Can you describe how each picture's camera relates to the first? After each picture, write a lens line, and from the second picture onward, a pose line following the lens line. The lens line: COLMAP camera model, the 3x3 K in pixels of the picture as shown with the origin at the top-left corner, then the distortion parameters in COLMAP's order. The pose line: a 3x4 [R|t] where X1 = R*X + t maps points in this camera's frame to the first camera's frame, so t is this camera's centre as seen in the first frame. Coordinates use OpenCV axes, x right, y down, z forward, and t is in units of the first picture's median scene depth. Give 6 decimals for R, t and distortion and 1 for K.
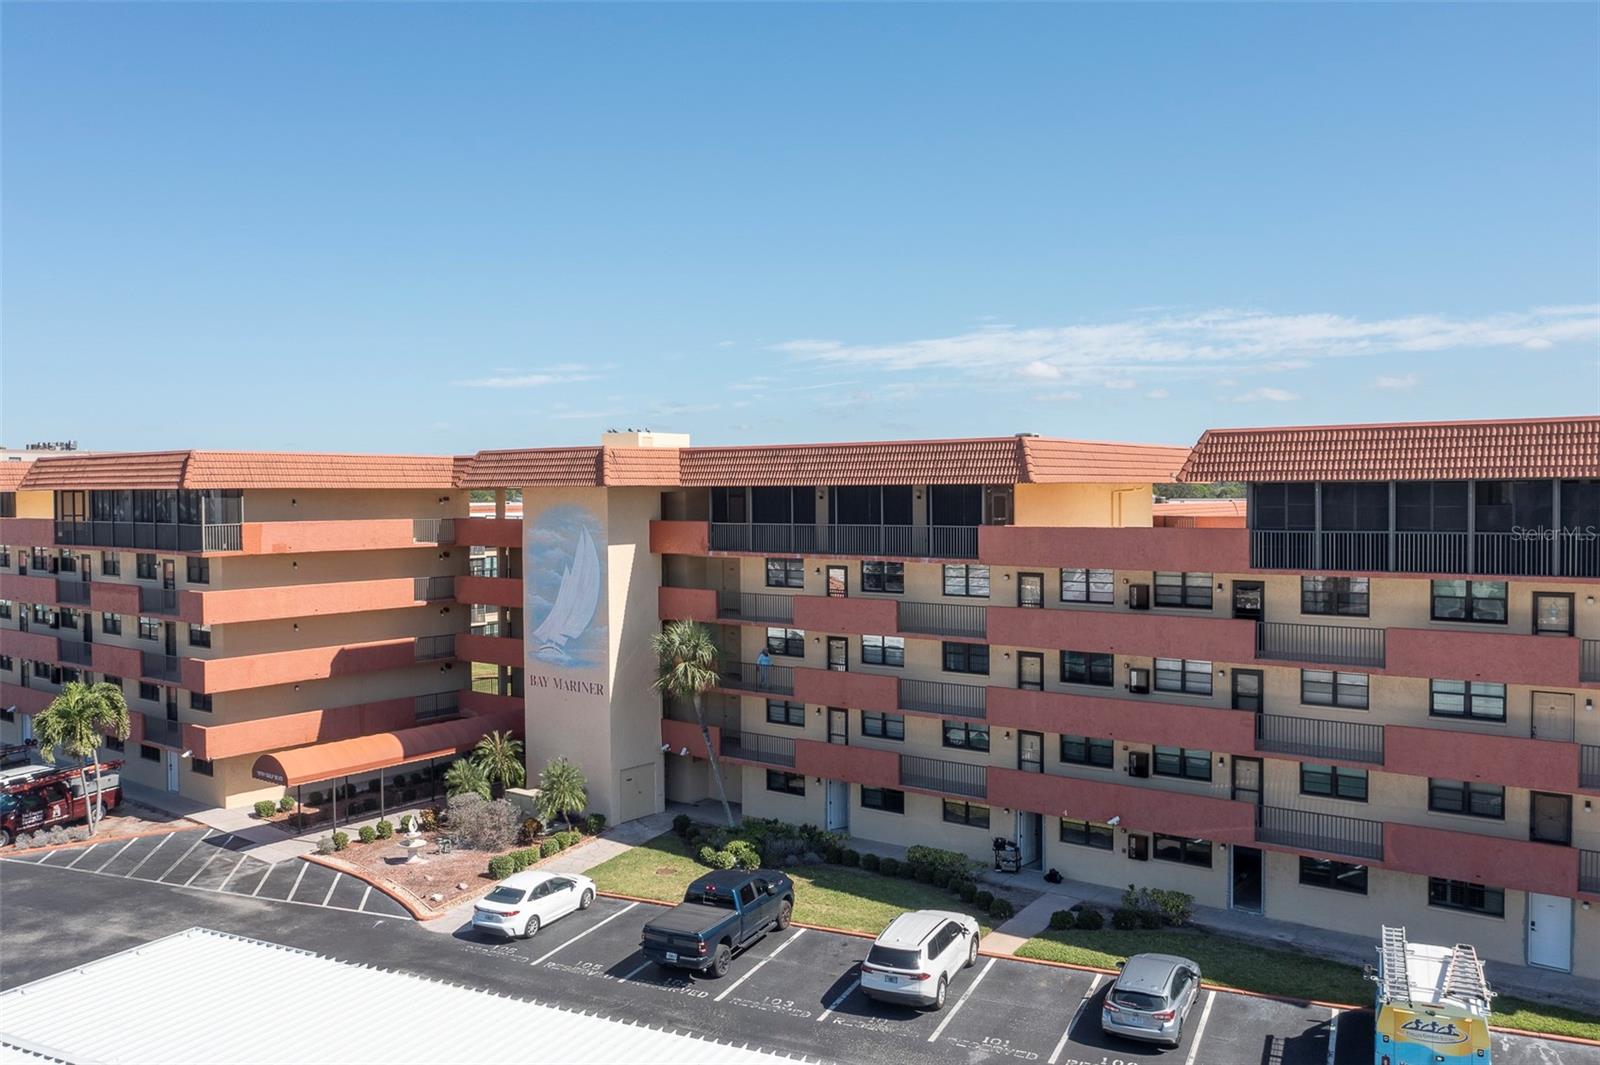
lens RADIAL K [[1311.9, 0, 804.1], [0, 1311.9, 520.7], [0, 0, 1]] dist [-0.019202, 0.002749]
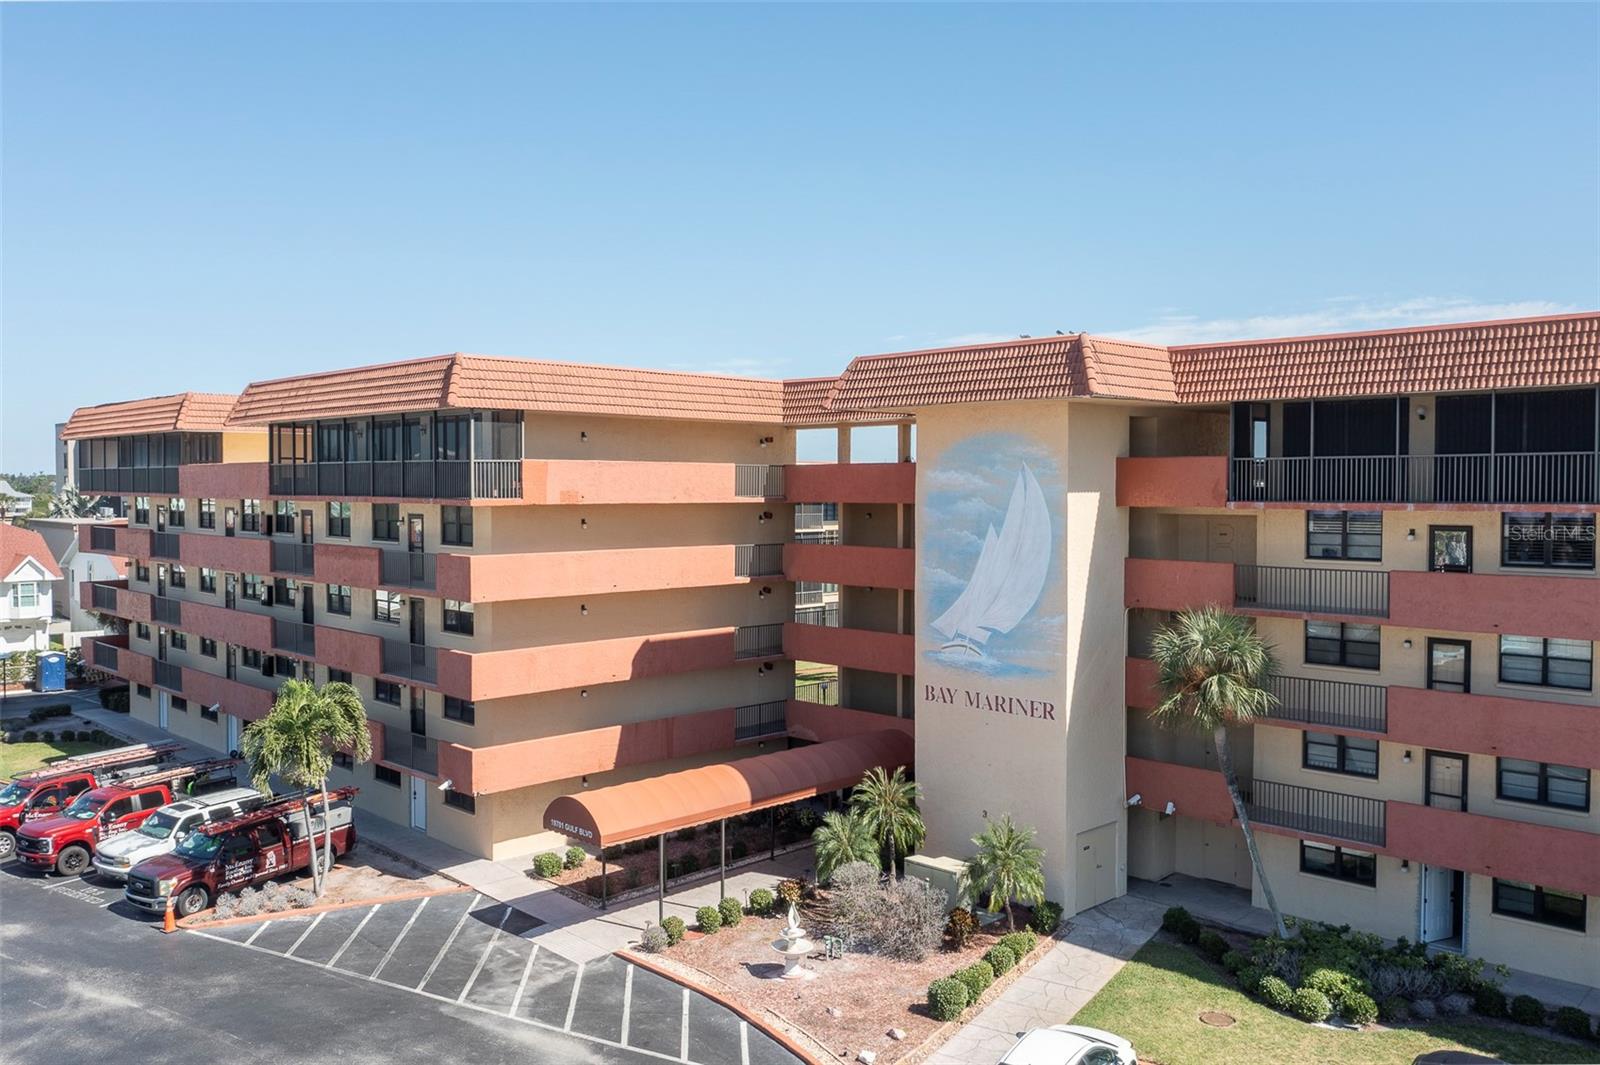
lens RADIAL K [[1311.9, 0, 794.2], [0, 1311.9, 520.0], [0, 0, 1]] dist [-0.019202, 0.002749]
pose [[0.990961, 0.010205, -0.133759, -0.194688], [-0.009913, 0.999947, 0.002850, 0.031871], [0.133781, -0.001499, 0.991010, 0.327590]]
